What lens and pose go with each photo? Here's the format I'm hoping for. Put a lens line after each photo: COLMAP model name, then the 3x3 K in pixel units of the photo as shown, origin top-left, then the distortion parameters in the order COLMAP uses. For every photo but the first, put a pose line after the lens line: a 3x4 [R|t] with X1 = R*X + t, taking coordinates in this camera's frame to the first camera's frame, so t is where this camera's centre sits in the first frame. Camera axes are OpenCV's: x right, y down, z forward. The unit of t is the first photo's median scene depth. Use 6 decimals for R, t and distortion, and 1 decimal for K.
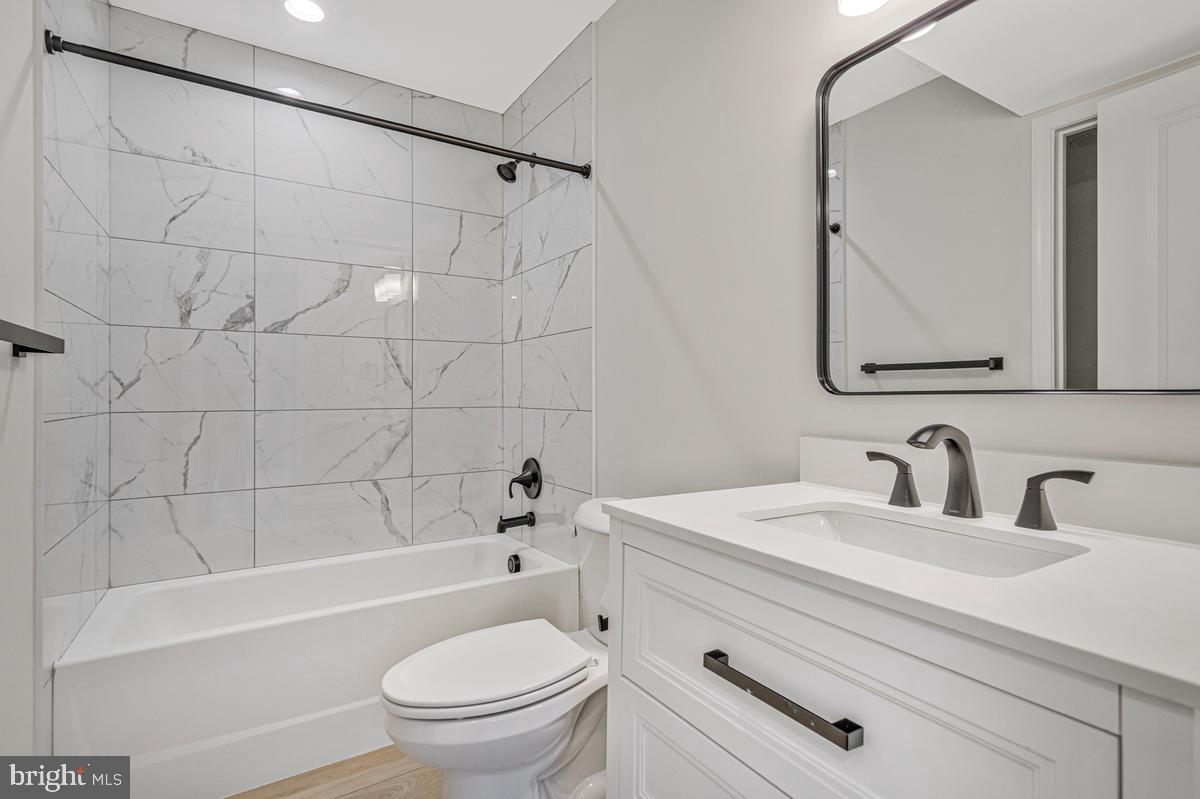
lens RADIAL K [[579.9, 0, 600.0], [0, 579.9, 399.5], [0, 0, 1]] dist [0.001722, 0.000223]
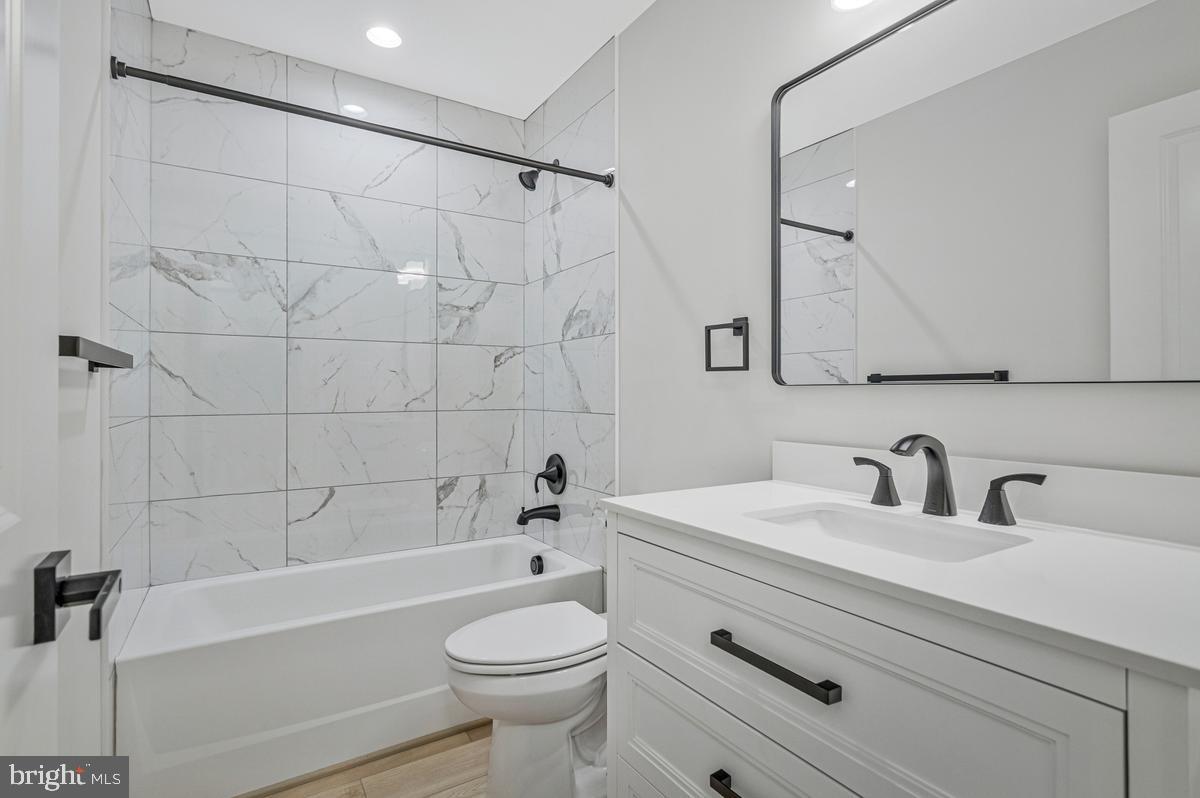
lens RADIAL K [[579.9, 0, 600.0], [0, 579.9, 399.0], [0, 0, 1]] dist [0.001722, 0.000223]
pose [[0.999278, 0.001415, -0.037975, -0.002396], [-0.001644, 0.999981, -0.006006, -0.018096], [0.037966, 0.006064, 0.999261, -0.172377]]
